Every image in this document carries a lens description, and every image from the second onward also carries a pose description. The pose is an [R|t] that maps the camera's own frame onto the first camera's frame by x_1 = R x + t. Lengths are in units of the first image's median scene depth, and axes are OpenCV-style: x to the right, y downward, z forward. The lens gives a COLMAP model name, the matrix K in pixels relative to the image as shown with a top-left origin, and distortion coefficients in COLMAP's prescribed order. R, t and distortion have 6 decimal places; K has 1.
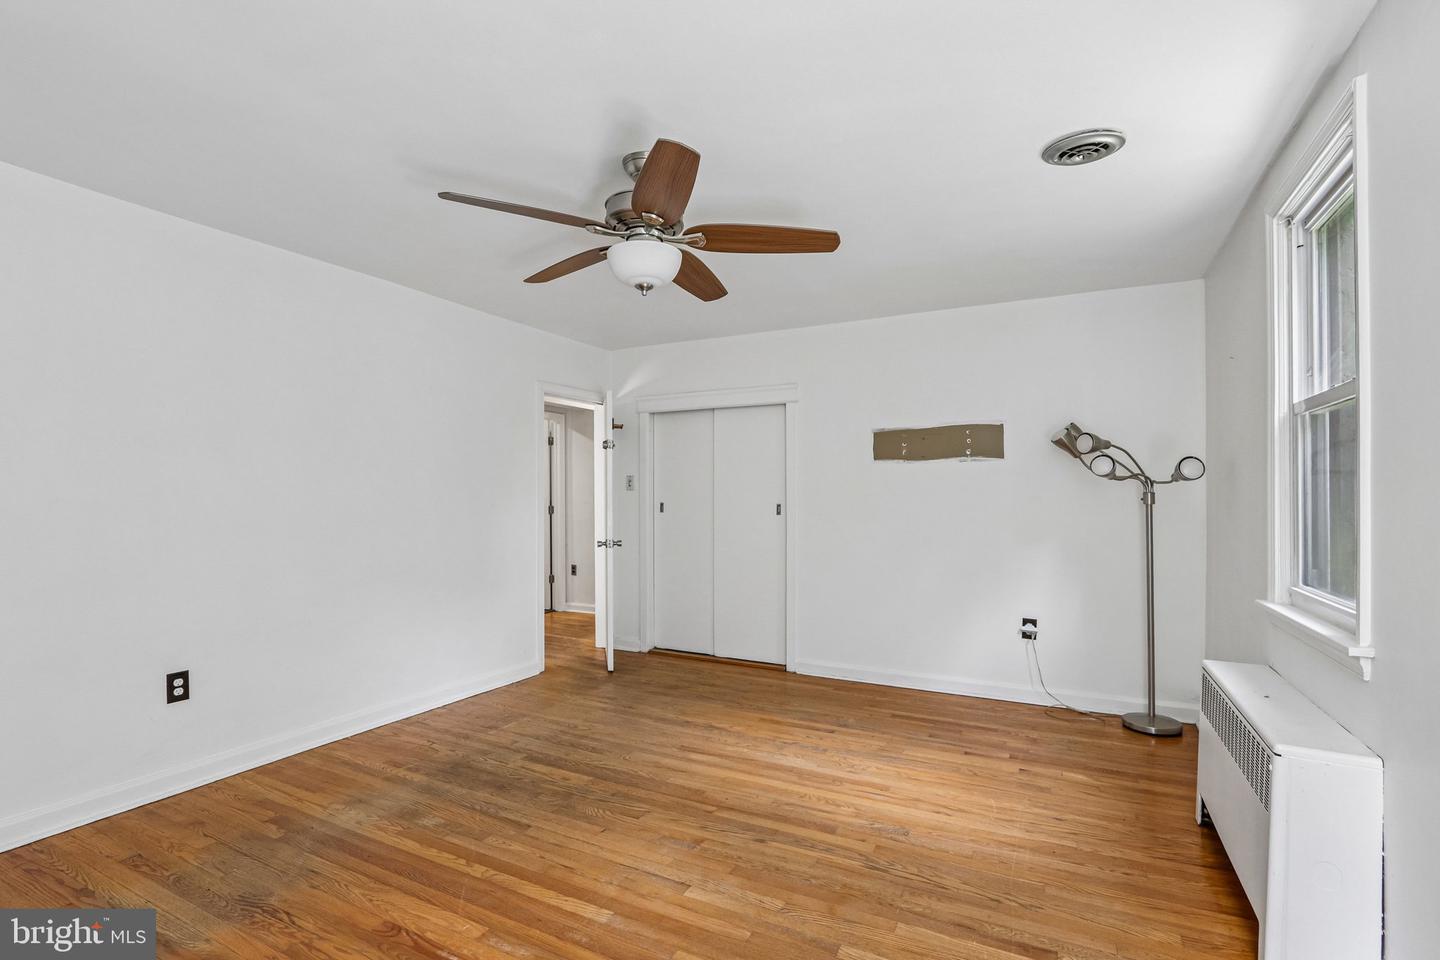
lens RADIAL K [[662.5, 0, 719.8], [0, 662.5, 490.2], [0, 0, 1]] dist [-0.017573, 0.002958]
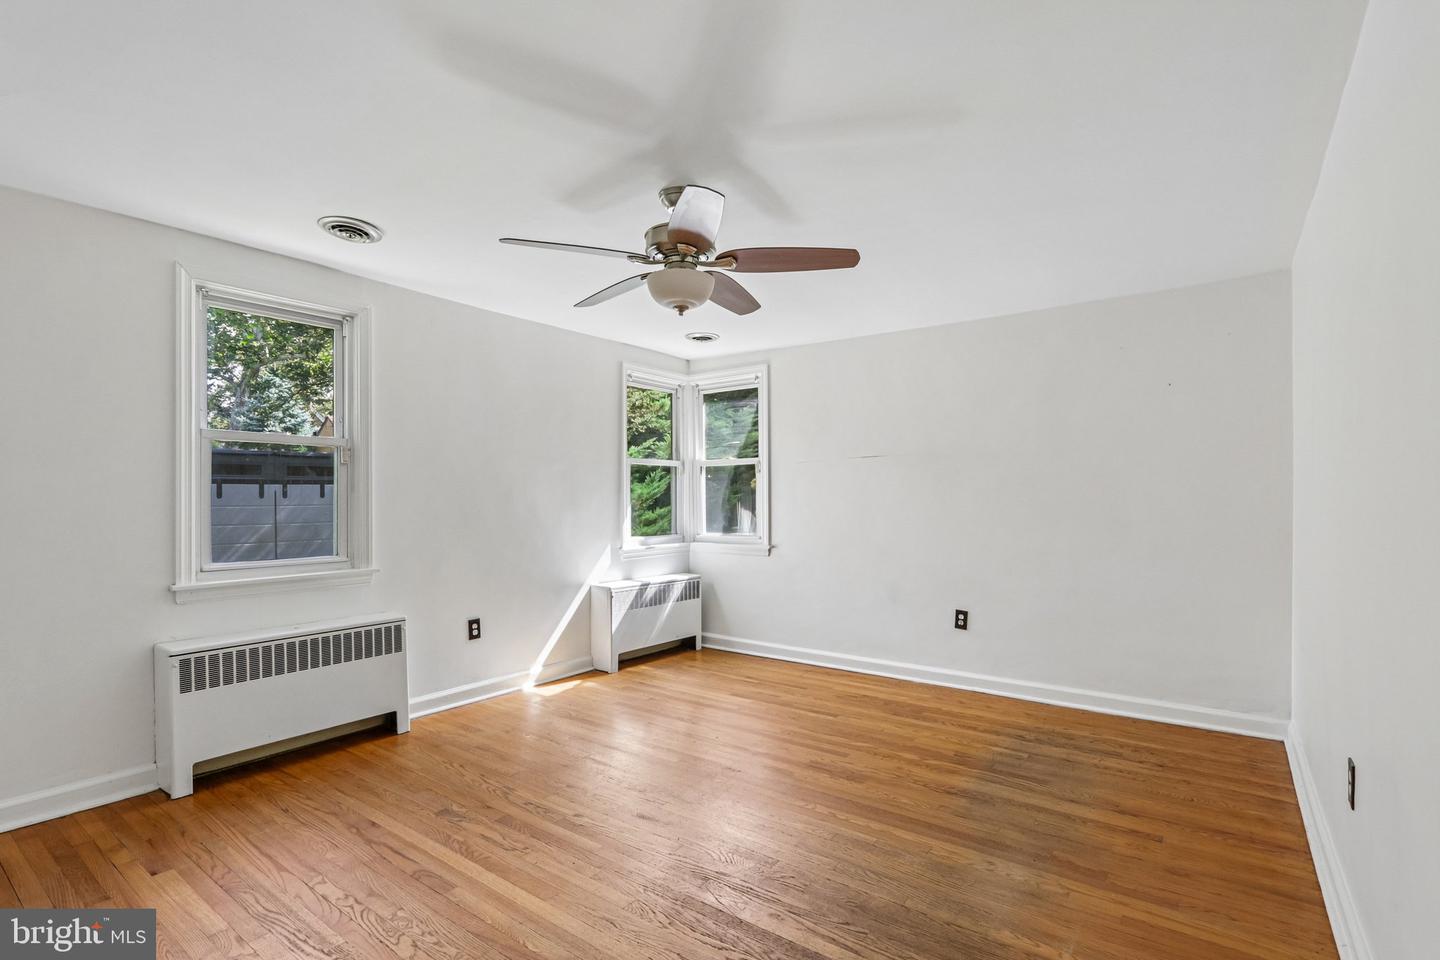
lens RADIAL K [[662.5, 0, 721.9], [0, 662.5, 490.6], [0, 0, 1]] dist [-0.017573, 0.002958]
pose [[-0.987808, 0.002497, 0.155655, -0.317773], [-0.001272, 0.999708, -0.024112, 0.020635], [-0.155670, -0.024016, -0.987517, 1.883803]]
